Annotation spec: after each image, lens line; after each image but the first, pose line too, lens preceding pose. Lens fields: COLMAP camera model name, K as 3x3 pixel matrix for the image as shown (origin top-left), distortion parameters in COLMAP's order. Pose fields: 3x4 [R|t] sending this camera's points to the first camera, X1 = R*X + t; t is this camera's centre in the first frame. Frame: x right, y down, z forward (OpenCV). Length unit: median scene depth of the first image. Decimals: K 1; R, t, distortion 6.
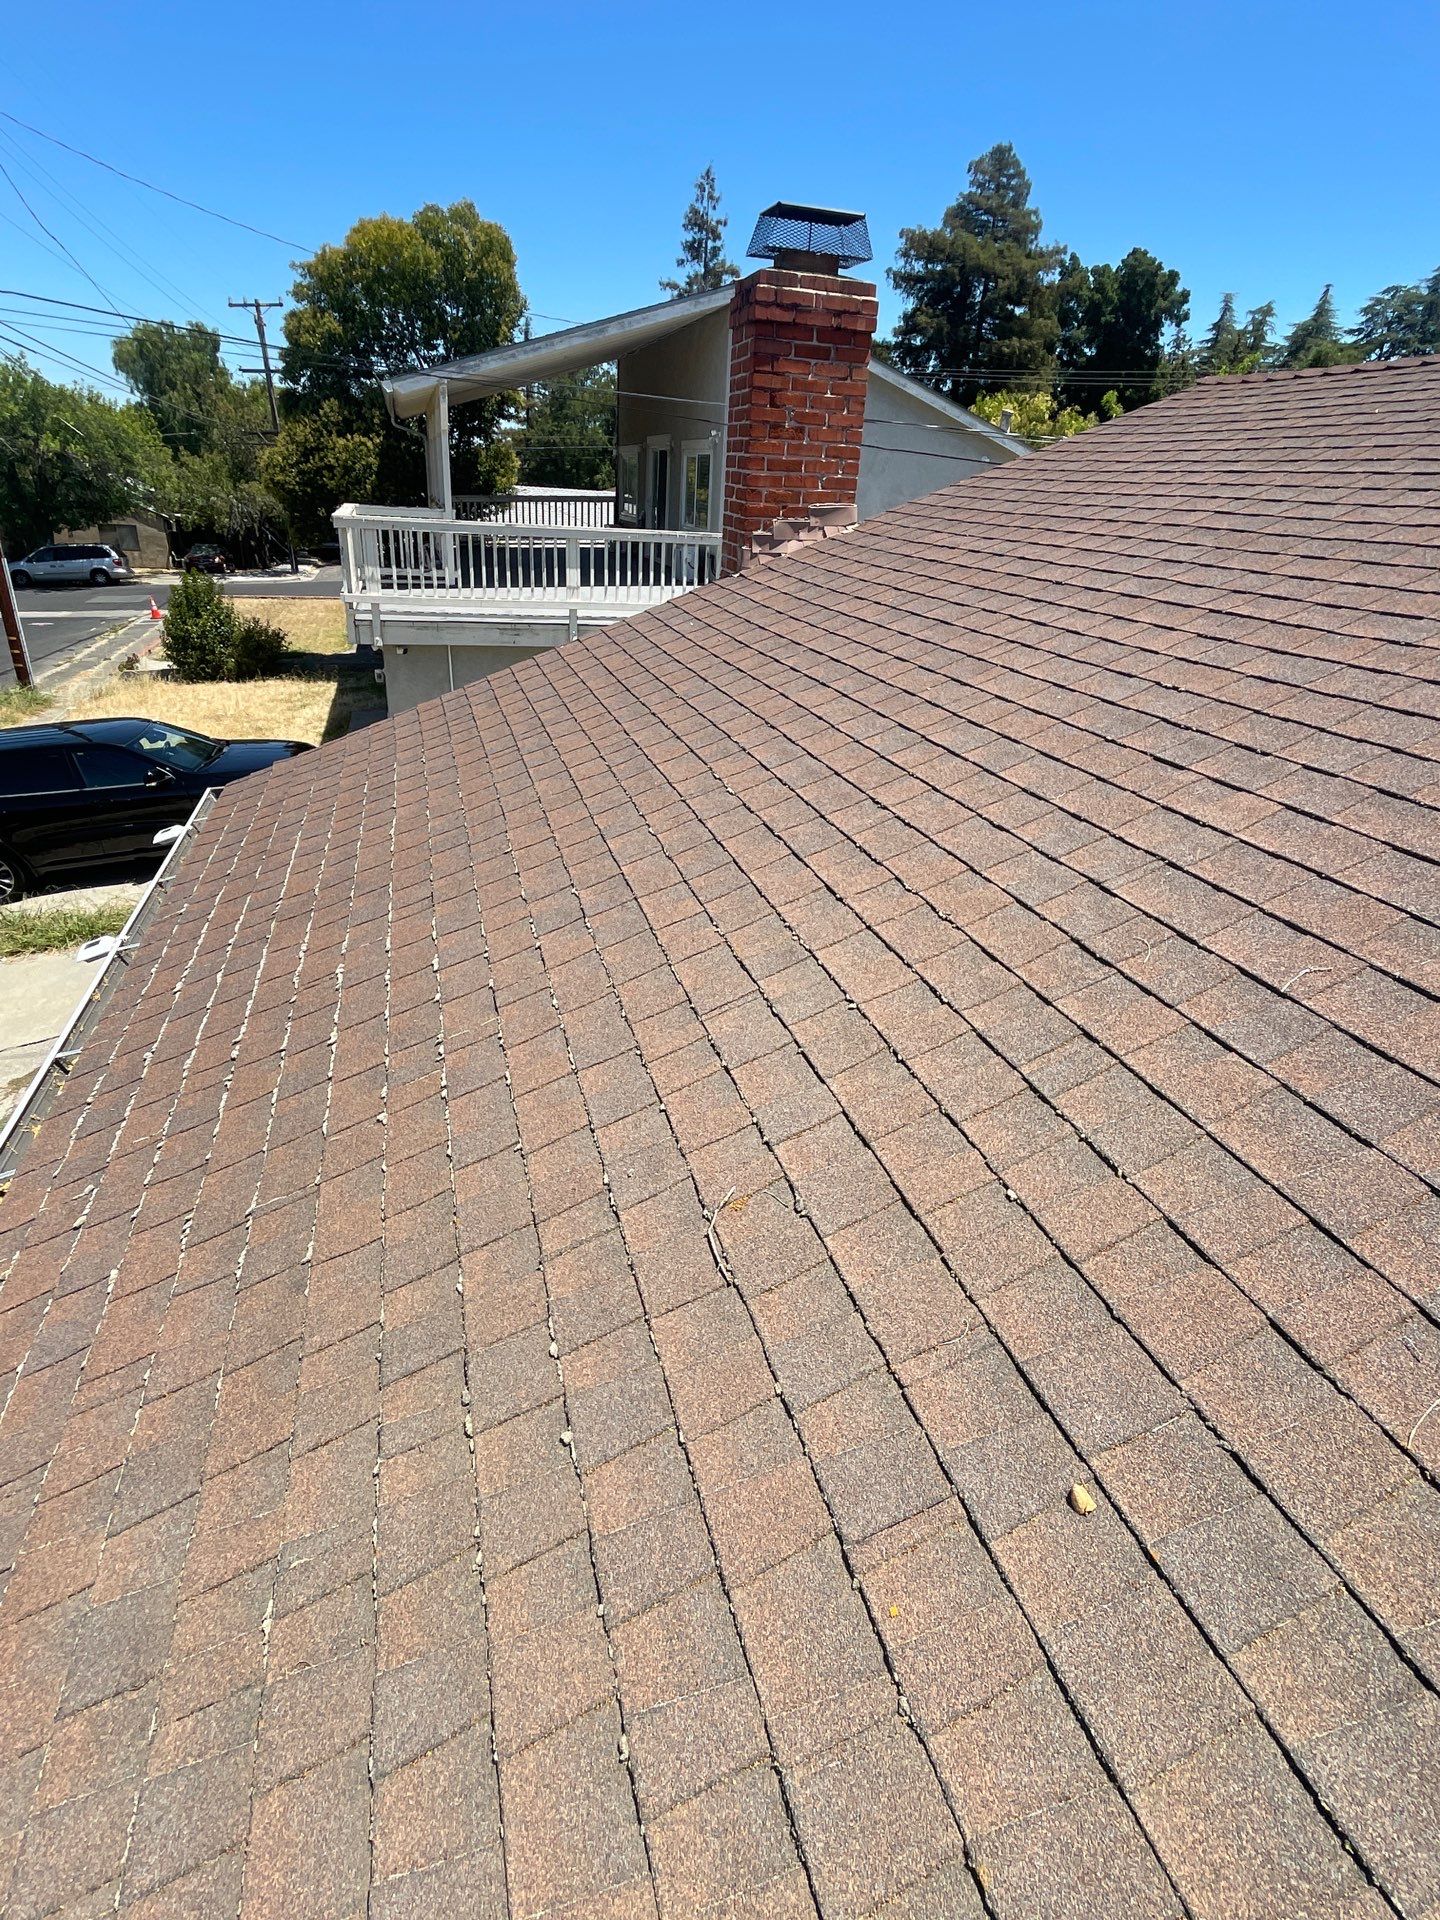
lens RADIAL K [[991.5, 0, 724.1], [0, 991.5, 956.2], [0, 0, 1]] dist [-0.003080, -0.000799]
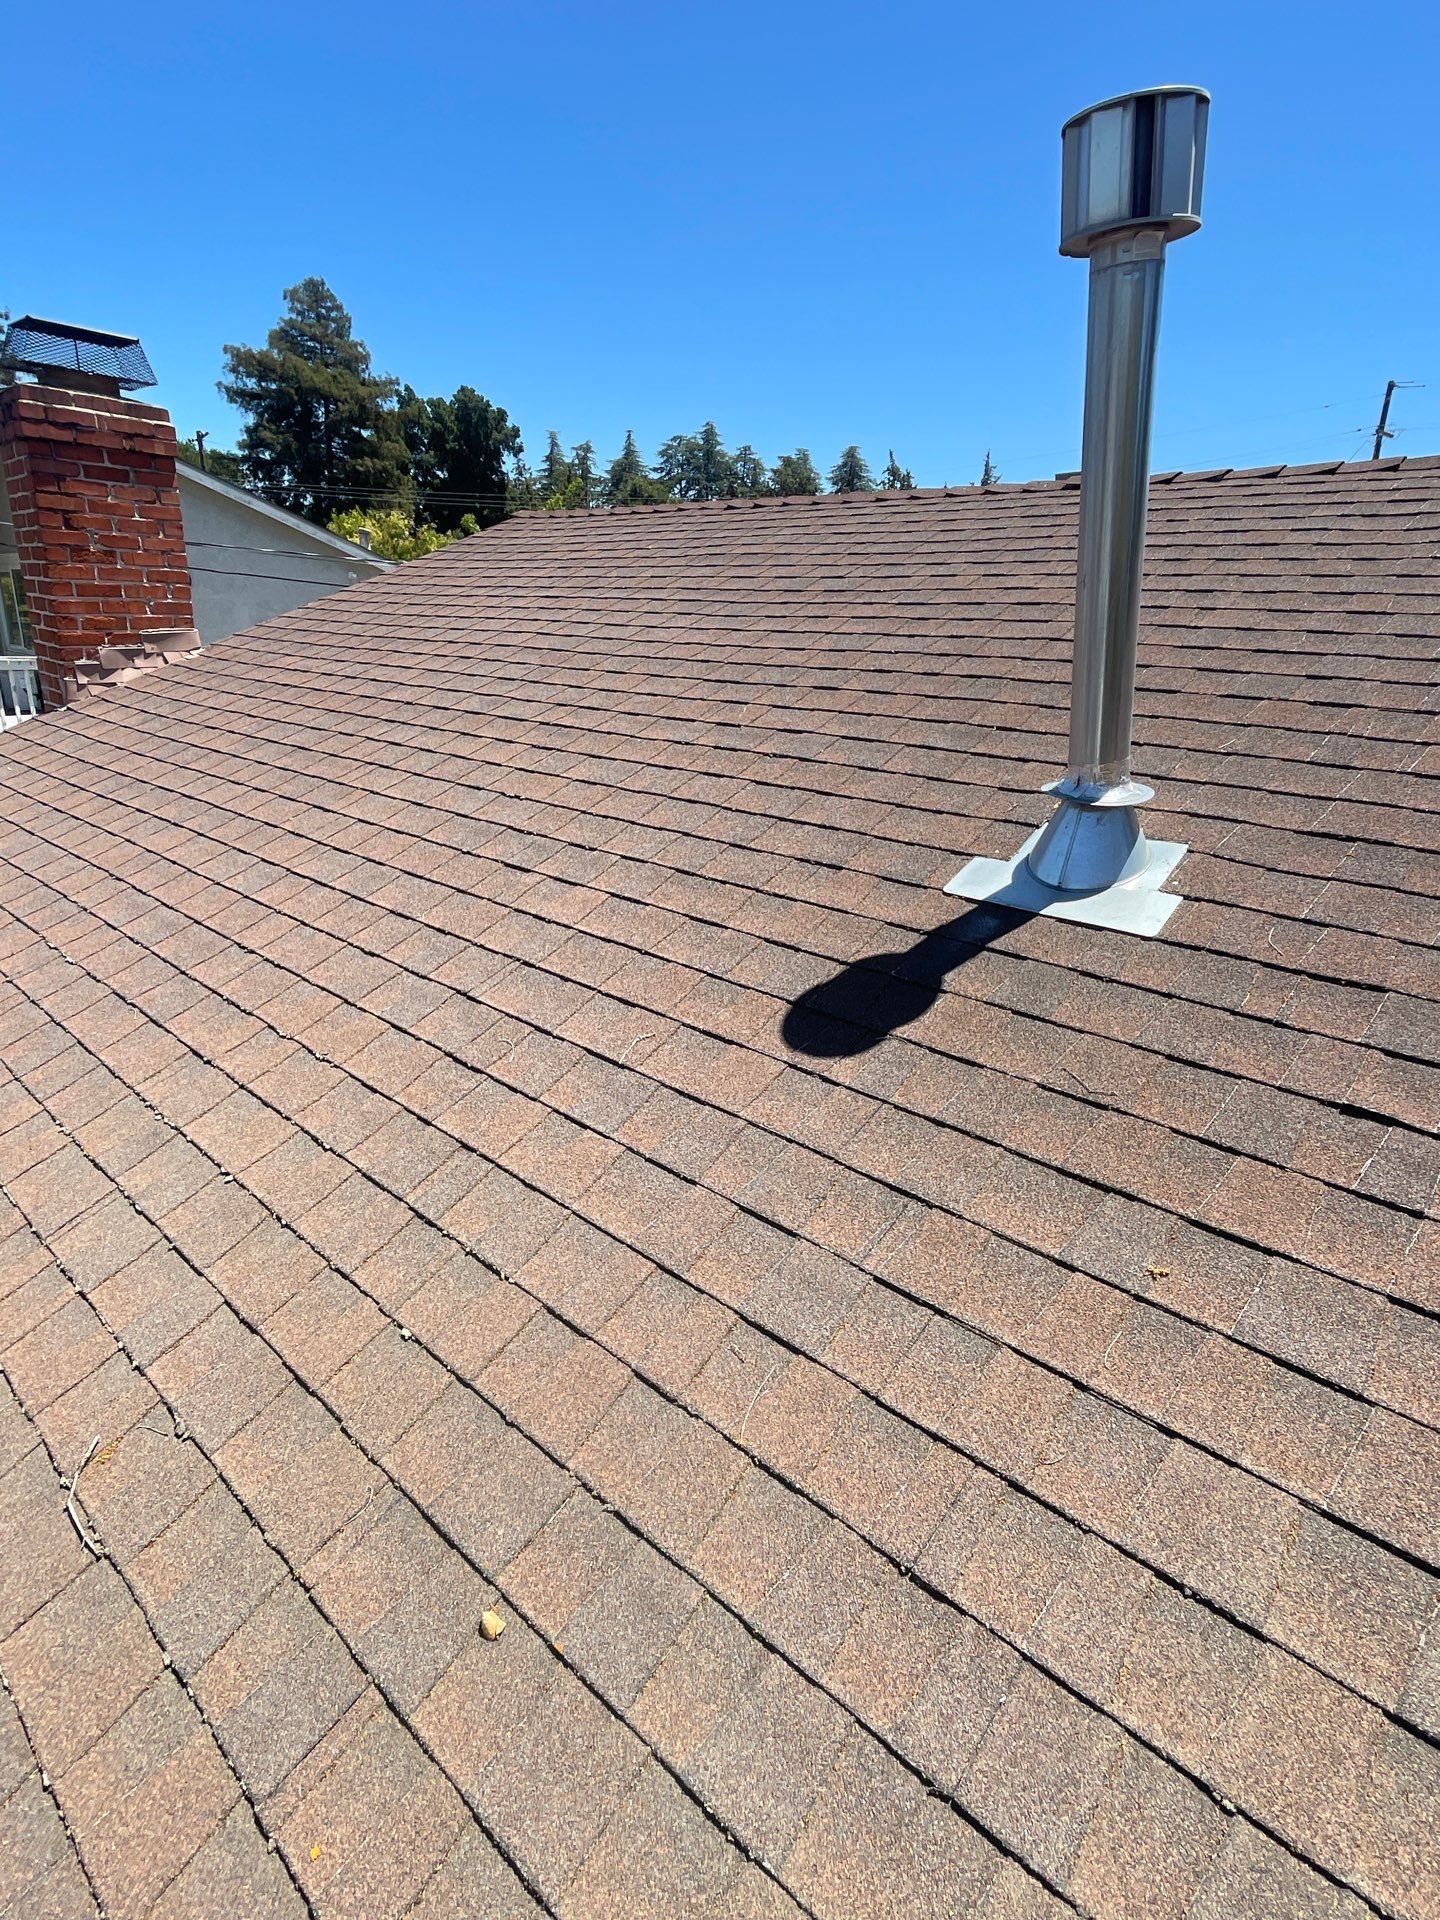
lens RADIAL K [[991.5, 0, 724.1], [0, 991.5, 956.2], [0, 0, 1]] dist [-0.003080, -0.000799]
pose [[0.852297, -0.184653, 0.489380, 0.102310], [0.228610, 0.973024, -0.031003, -0.016272], [-0.470454, 0.138301, 0.871519, -0.046631]]
